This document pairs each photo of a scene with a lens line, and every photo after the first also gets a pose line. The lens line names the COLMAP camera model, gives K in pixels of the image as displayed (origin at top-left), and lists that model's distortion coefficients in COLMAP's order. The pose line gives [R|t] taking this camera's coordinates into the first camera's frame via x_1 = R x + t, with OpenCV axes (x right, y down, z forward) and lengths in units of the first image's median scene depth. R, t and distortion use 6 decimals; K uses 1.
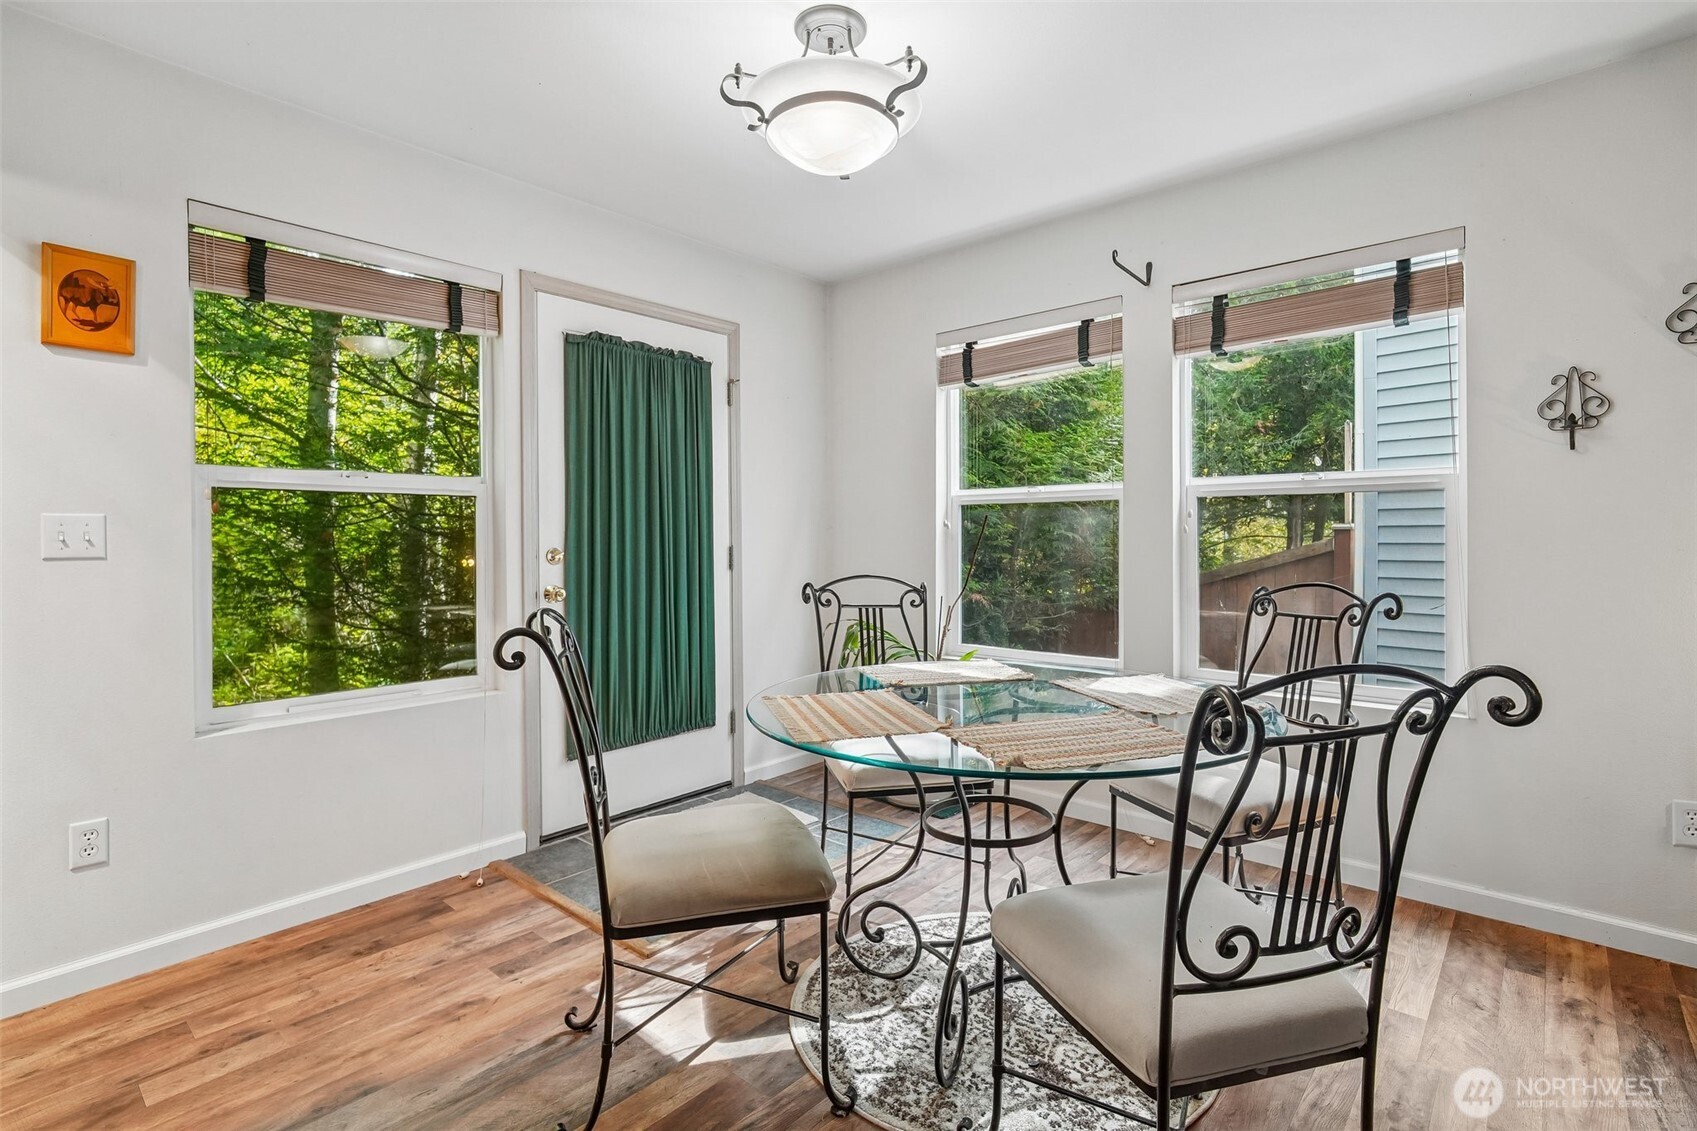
lens RADIAL K [[806.6, 0, 870.1], [0, 806.6, 539.4], [0, 0, 1]] dist [-0.011735, 0.007606]
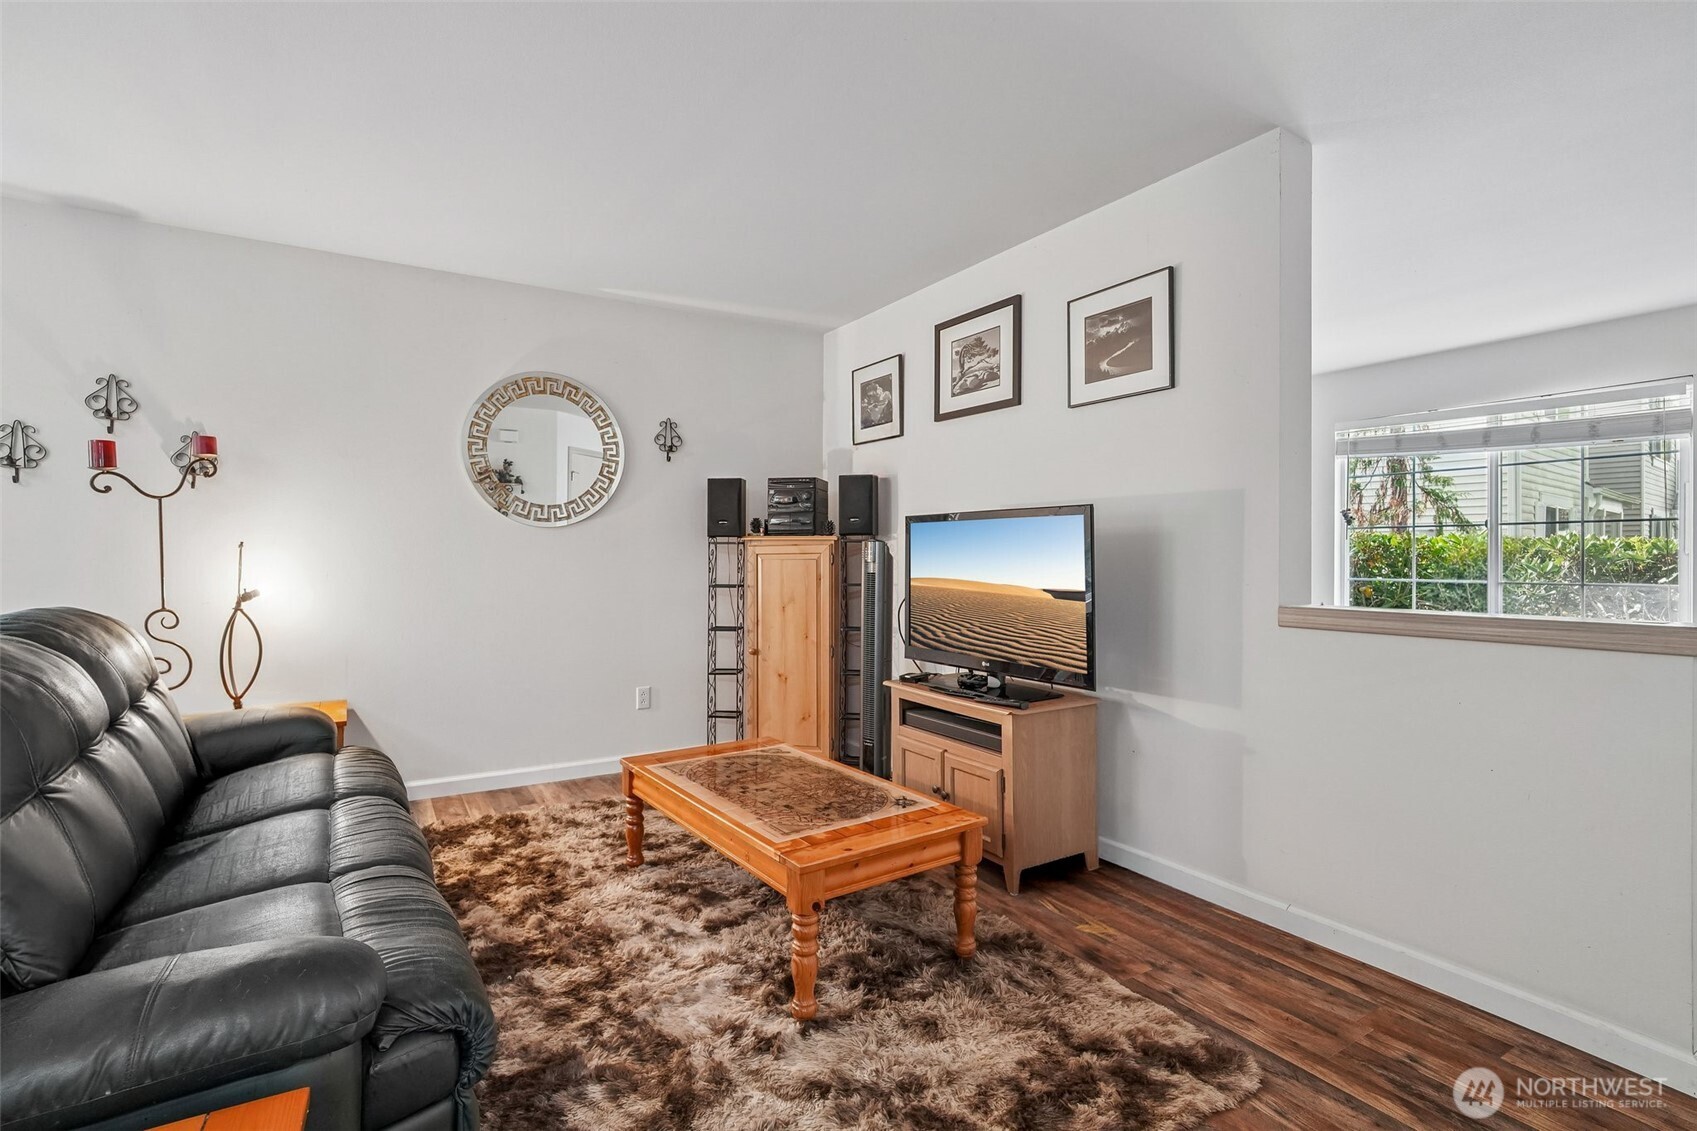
lens RADIAL K [[806.6, 0, 847.7], [0, 806.6, 548.1], [0, 0, 1]] dist [-0.011735, 0.007606]
pose [[0.304429, 0.018334, 0.952359, 0.030195], [0.000174, 0.999814, -0.019303, 0.015280], [-0.952535, 0.006042, 0.304369, -0.521947]]
